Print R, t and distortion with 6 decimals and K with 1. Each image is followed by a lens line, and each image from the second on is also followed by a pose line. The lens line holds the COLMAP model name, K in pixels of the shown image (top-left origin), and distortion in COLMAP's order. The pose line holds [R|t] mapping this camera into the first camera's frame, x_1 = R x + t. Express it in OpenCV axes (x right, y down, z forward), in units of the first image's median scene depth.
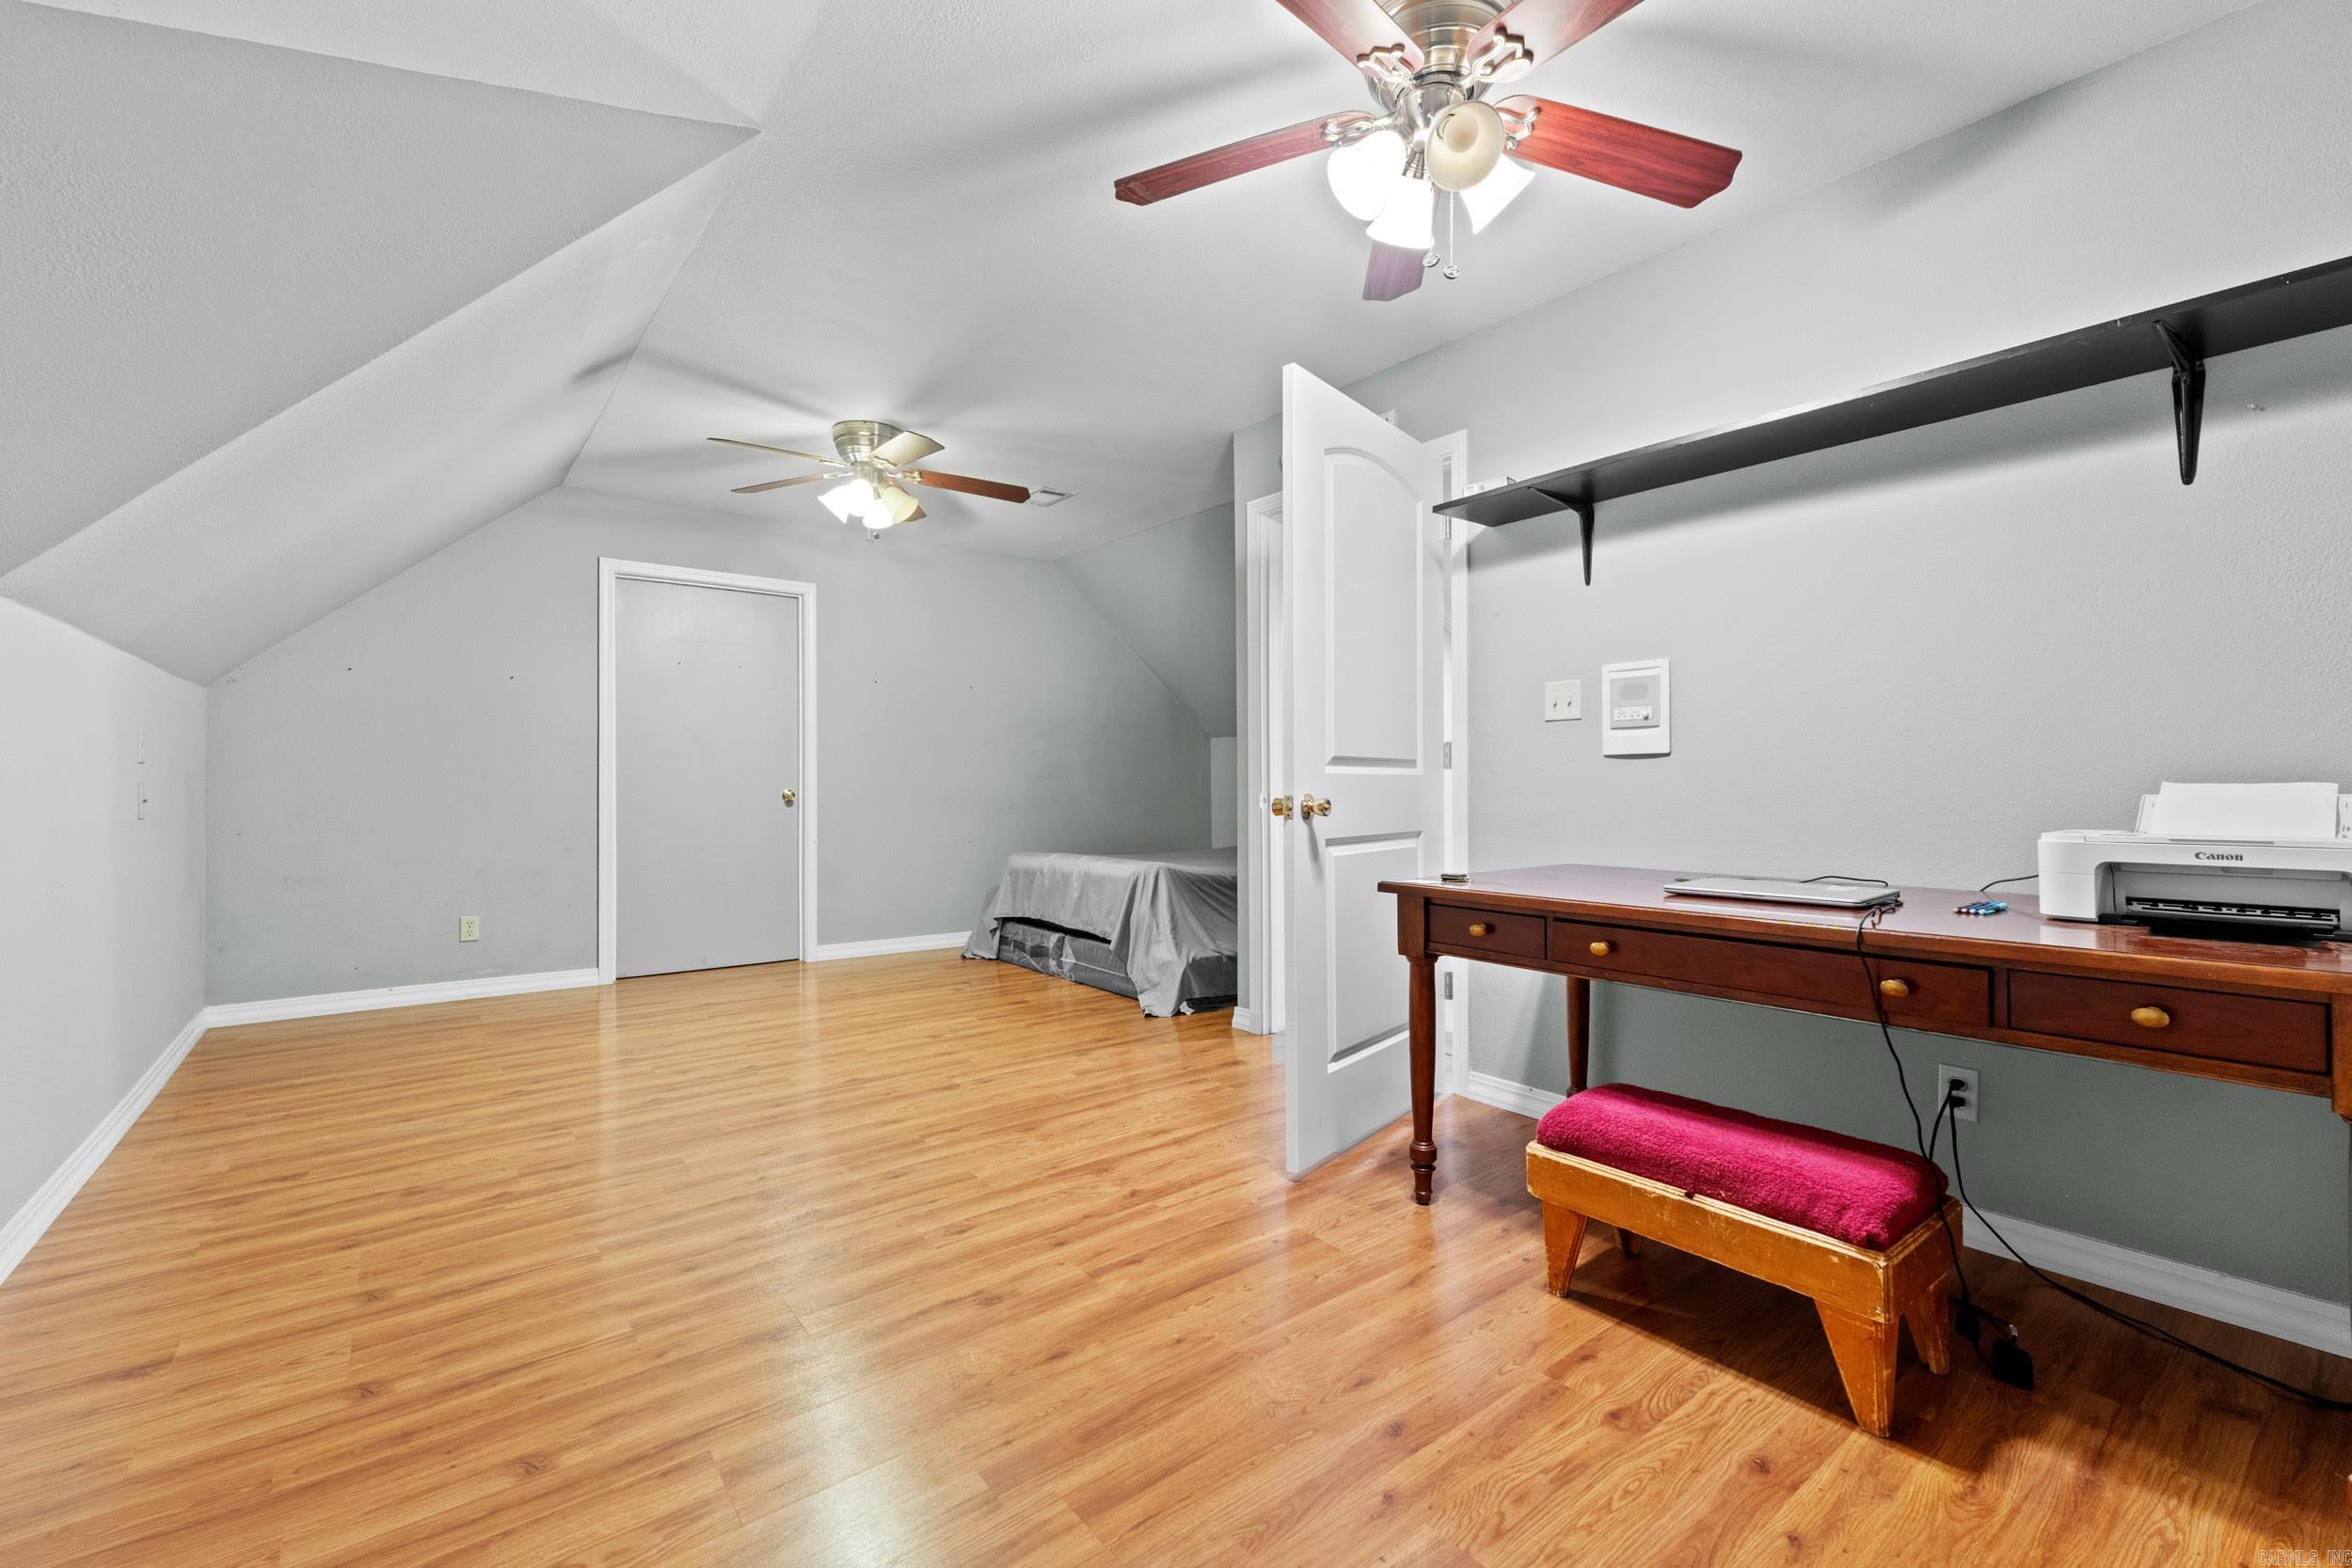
lens RADIAL K [[989.4, 0, 1182.2], [0, 989.4, 795.7], [0, 0, 1]] dist [0.003943, -0.000054]
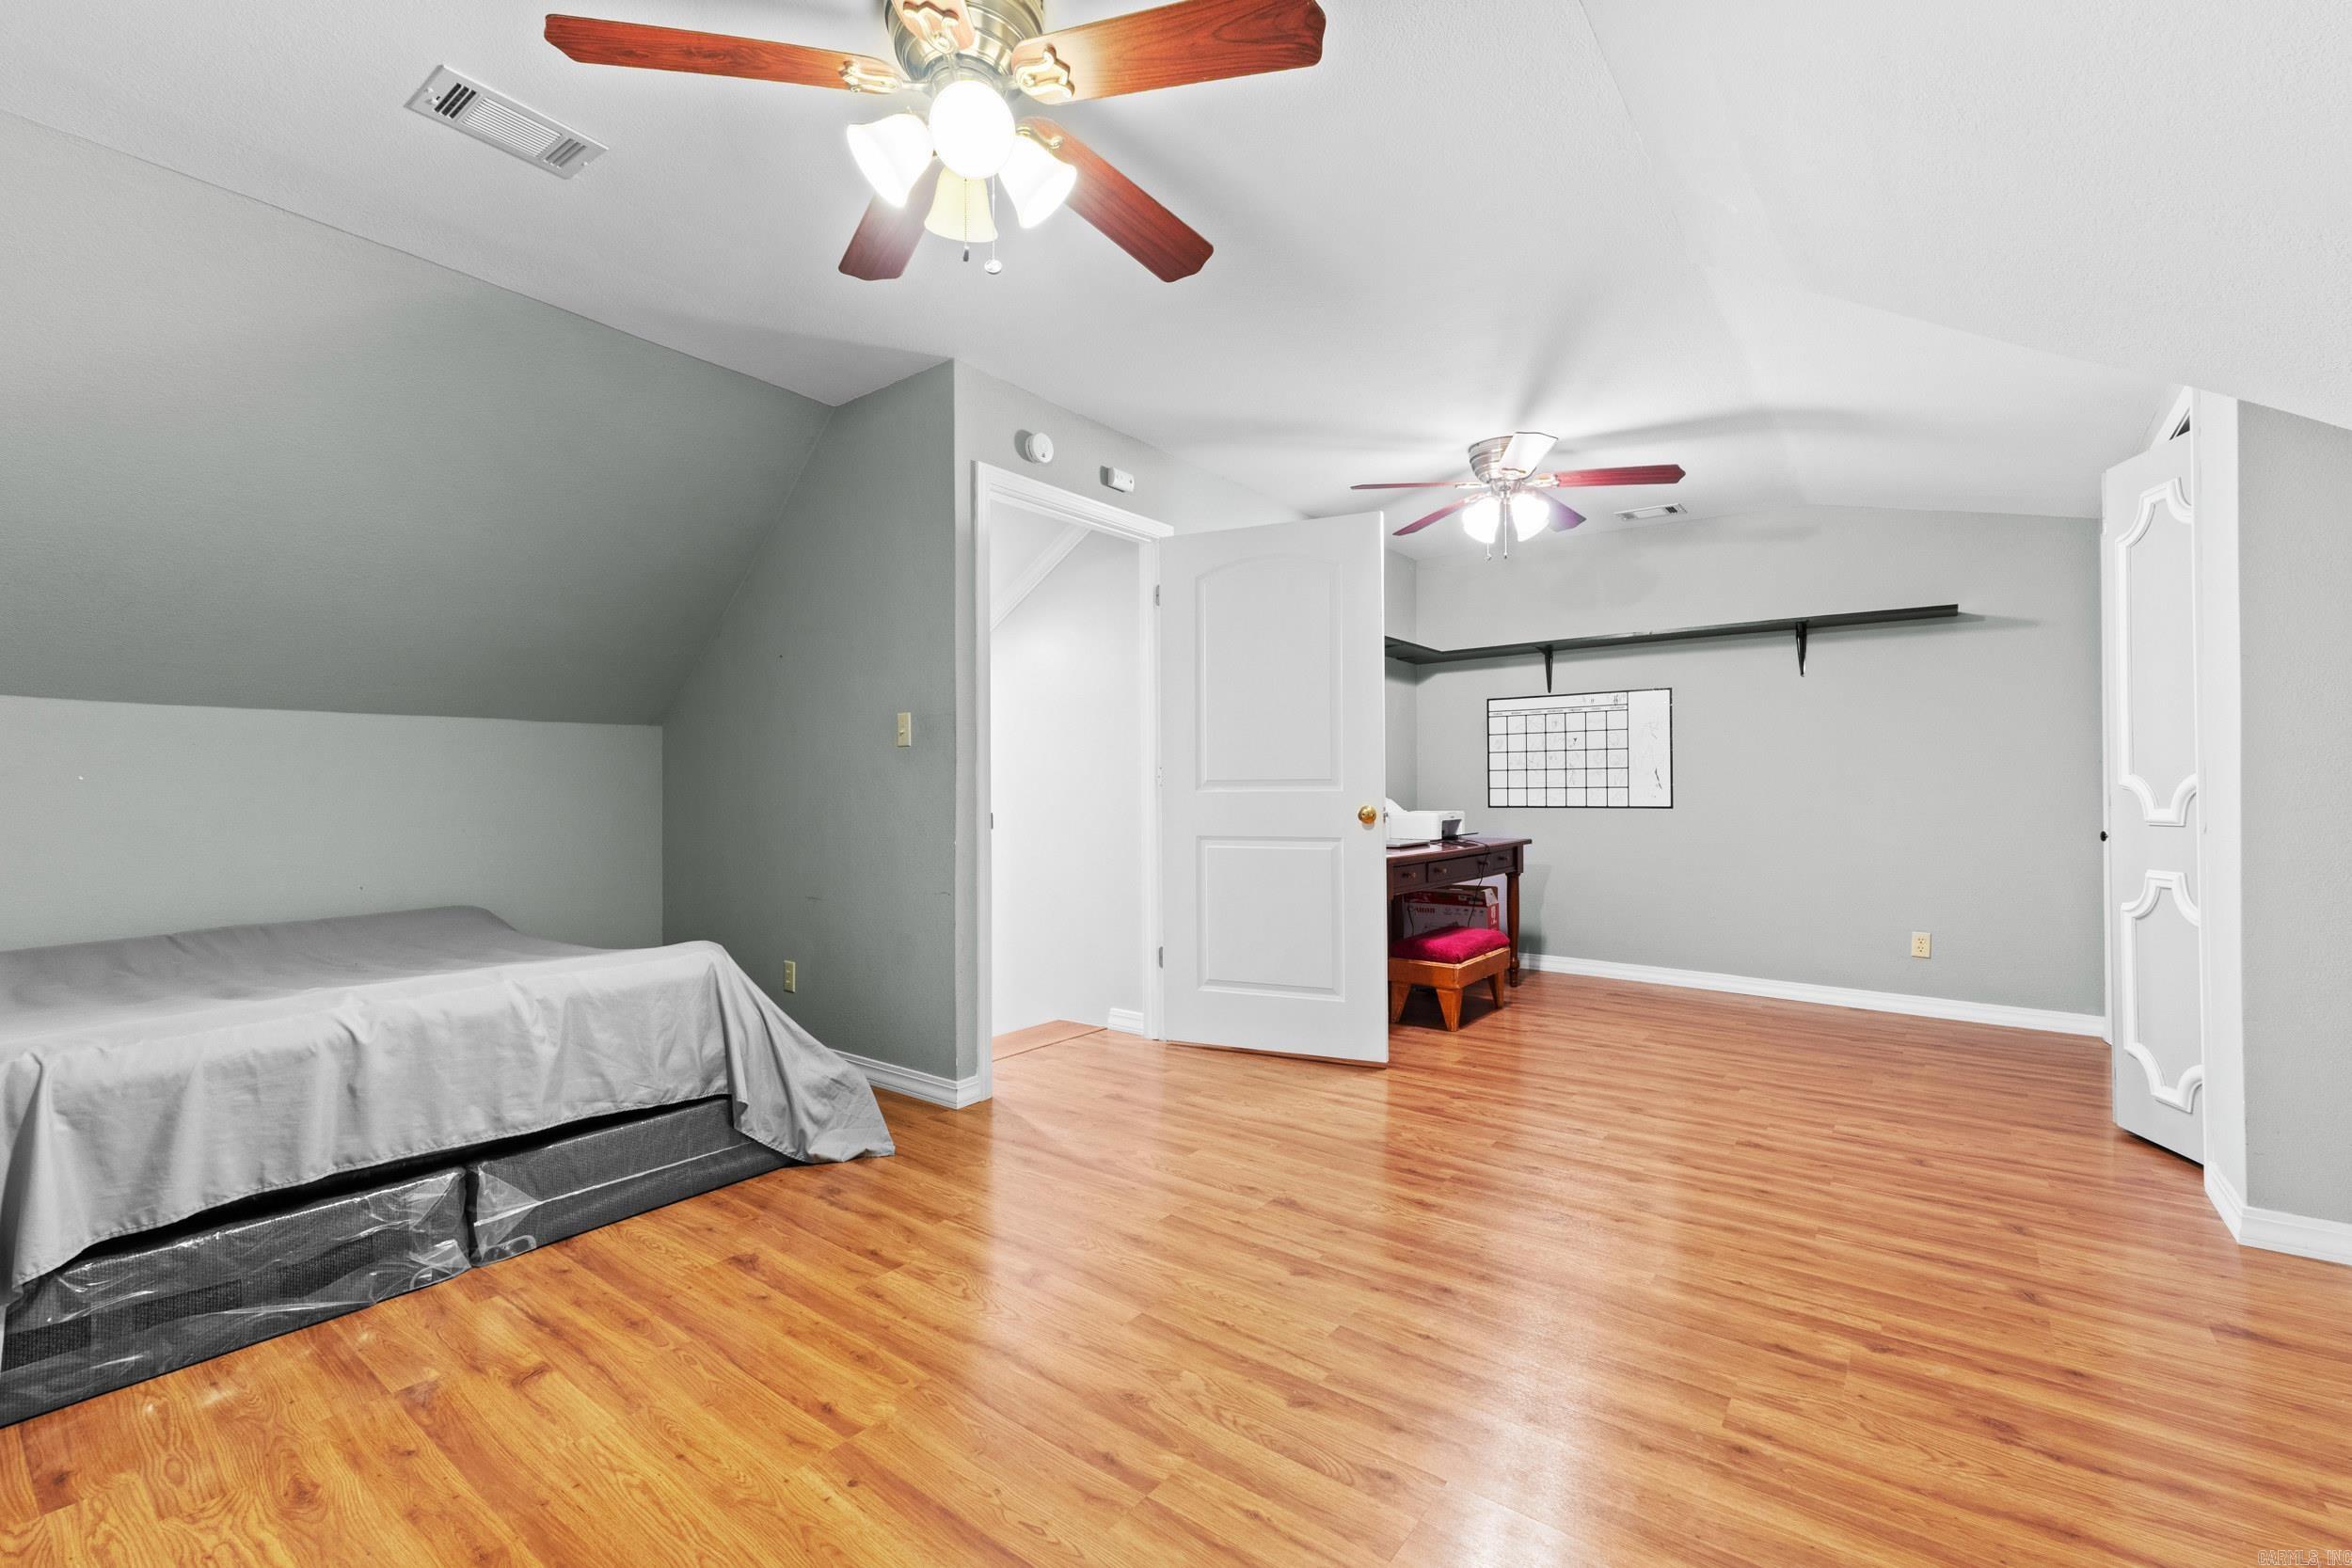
lens RADIAL K [[989.4, 0, 1184.3], [0, 989.4, 770.6], [0, 0, 1]] dist [0.003943, -0.000054]
pose [[-0.248505, 0.022870, 0.968361, -1.373512], [0.016736, 0.999673, -0.019315, -0.038669], [-0.968486, 0.011407, -0.248806, 1.795004]]
